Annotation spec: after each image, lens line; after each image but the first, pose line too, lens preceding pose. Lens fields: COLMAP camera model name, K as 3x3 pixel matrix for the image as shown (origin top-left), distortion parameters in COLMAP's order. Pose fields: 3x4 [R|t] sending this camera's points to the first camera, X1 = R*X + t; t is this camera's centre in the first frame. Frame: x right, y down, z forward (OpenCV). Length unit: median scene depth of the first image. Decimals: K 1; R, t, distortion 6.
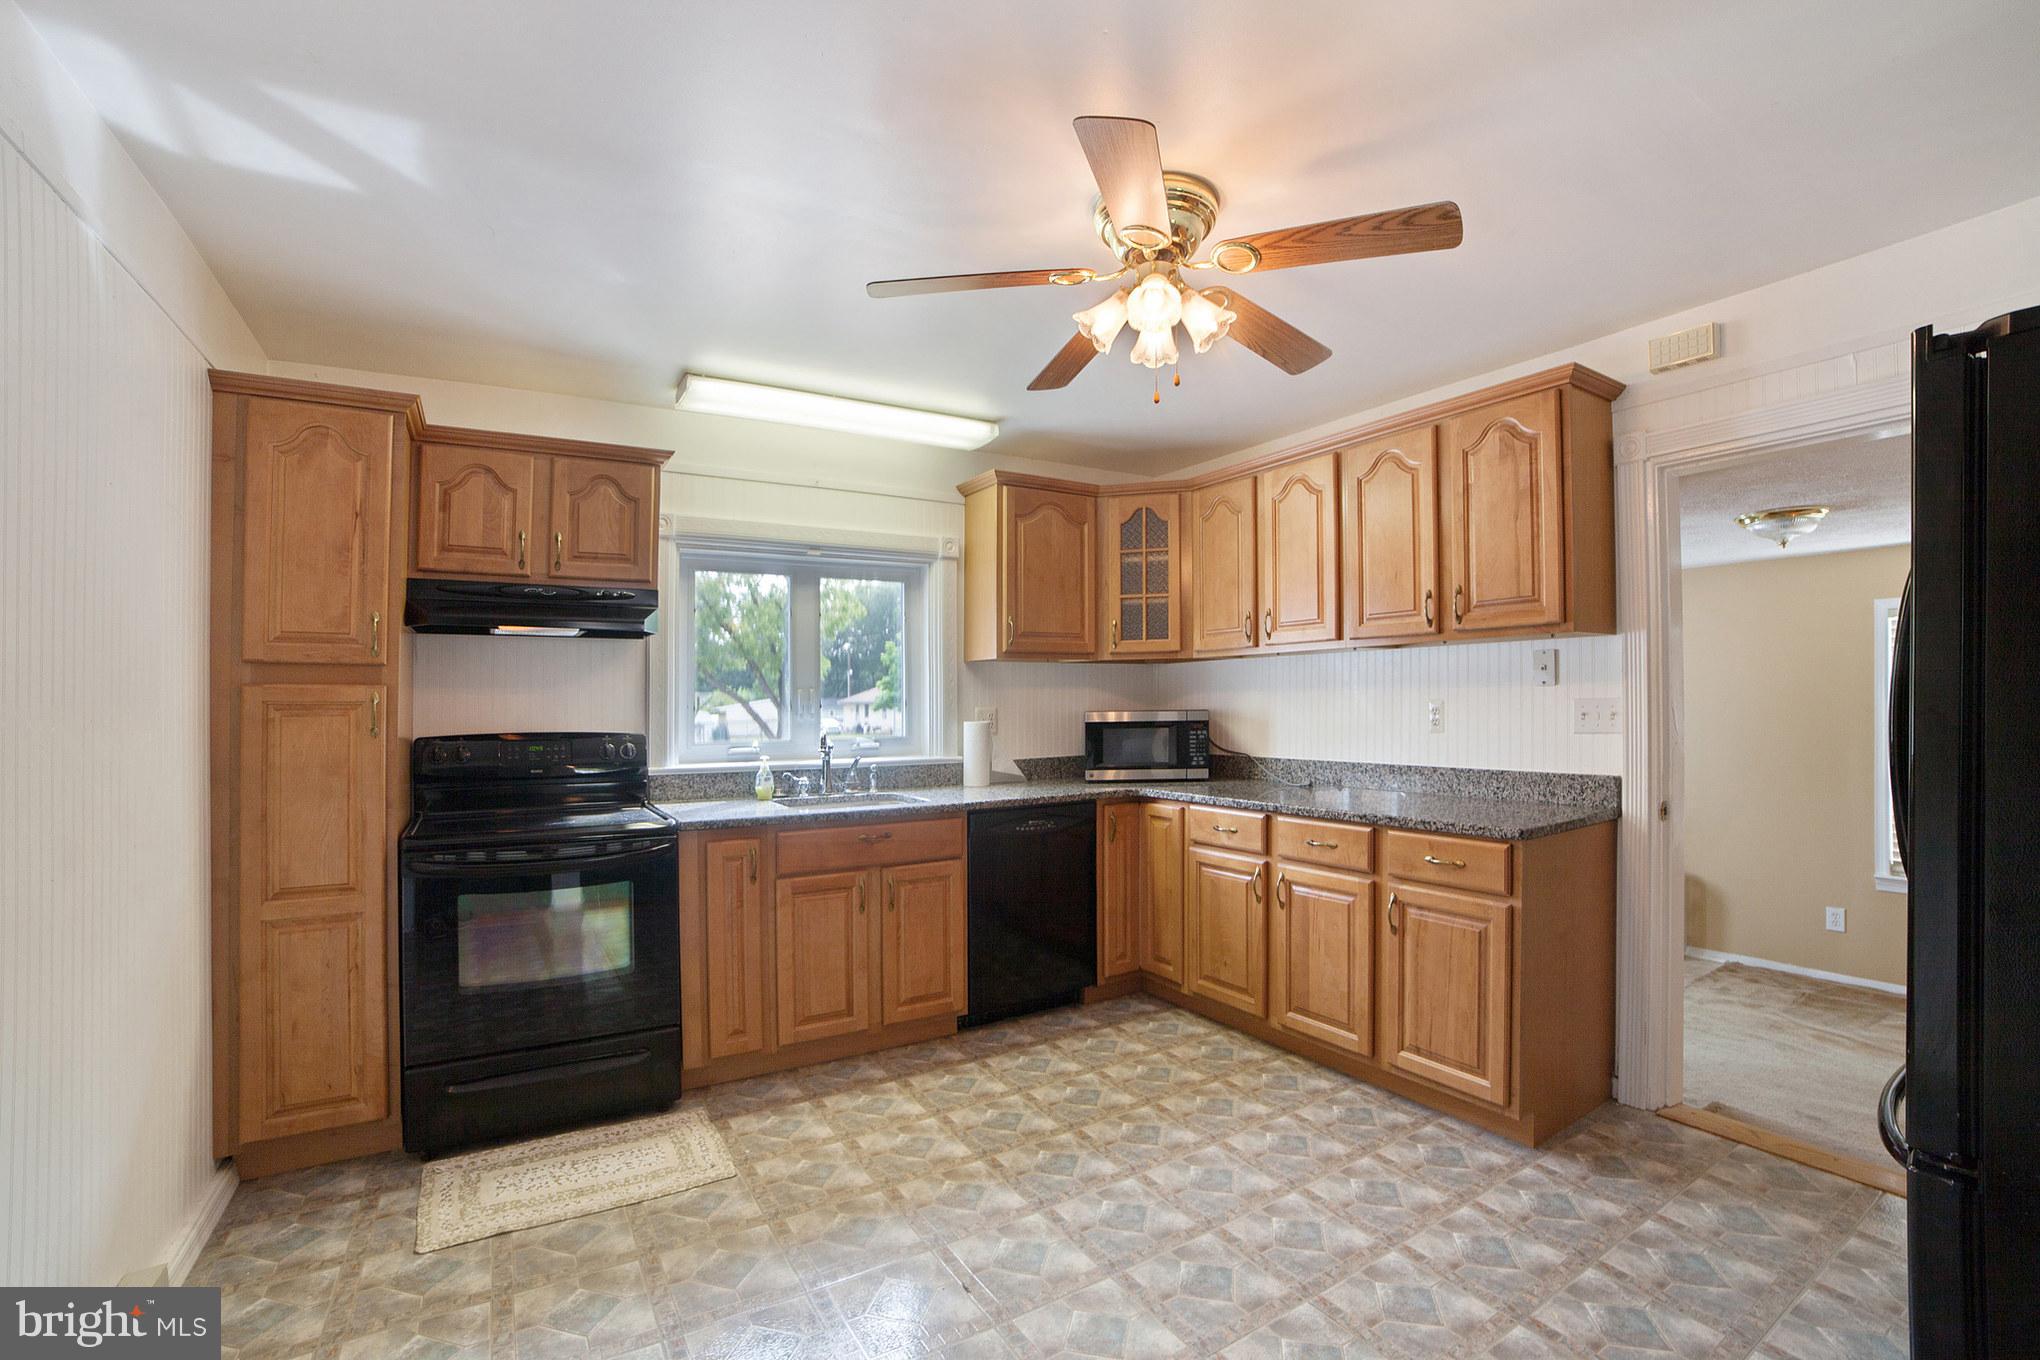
lens RADIAL K [[916.9, 0, 1020.0], [0, 916.9, 680.0], [0, 0, 1]] dist [-0.045120, 0.000090]
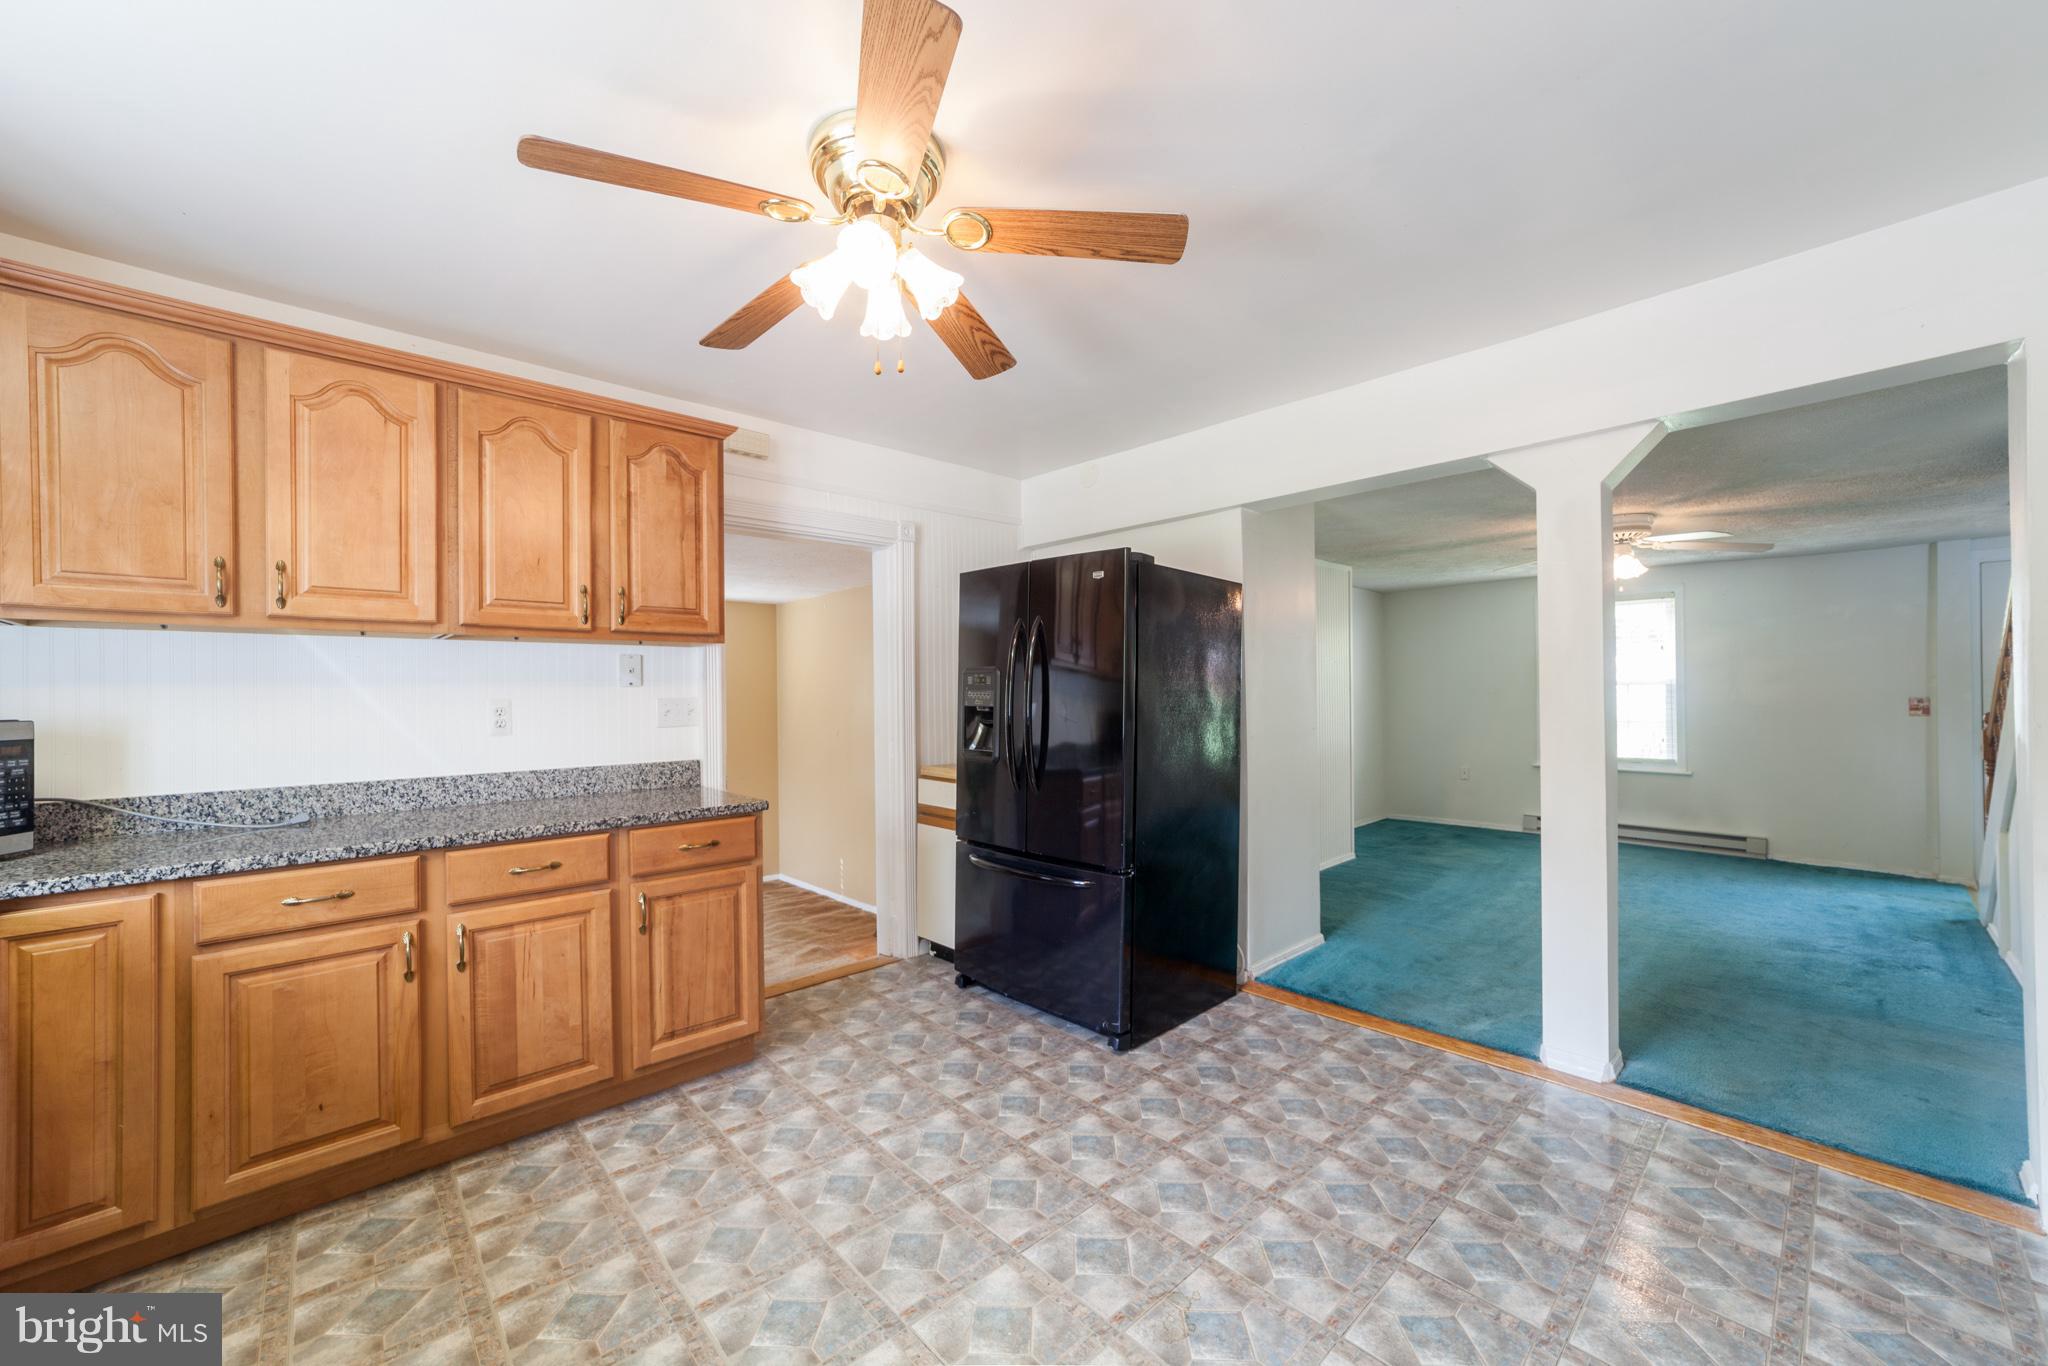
lens RADIAL K [[797.6, 0, 1017.9], [0, 797.6, 708.7], [0, 0, 1]] dist [-0.001245, 0.000164]
pose [[-0.206254, -0.005585, 0.978483, -0.503003], [-0.011432, 0.999929, 0.003298, 0.026028], [-0.978432, -0.010505, -0.206303, 0.755183]]
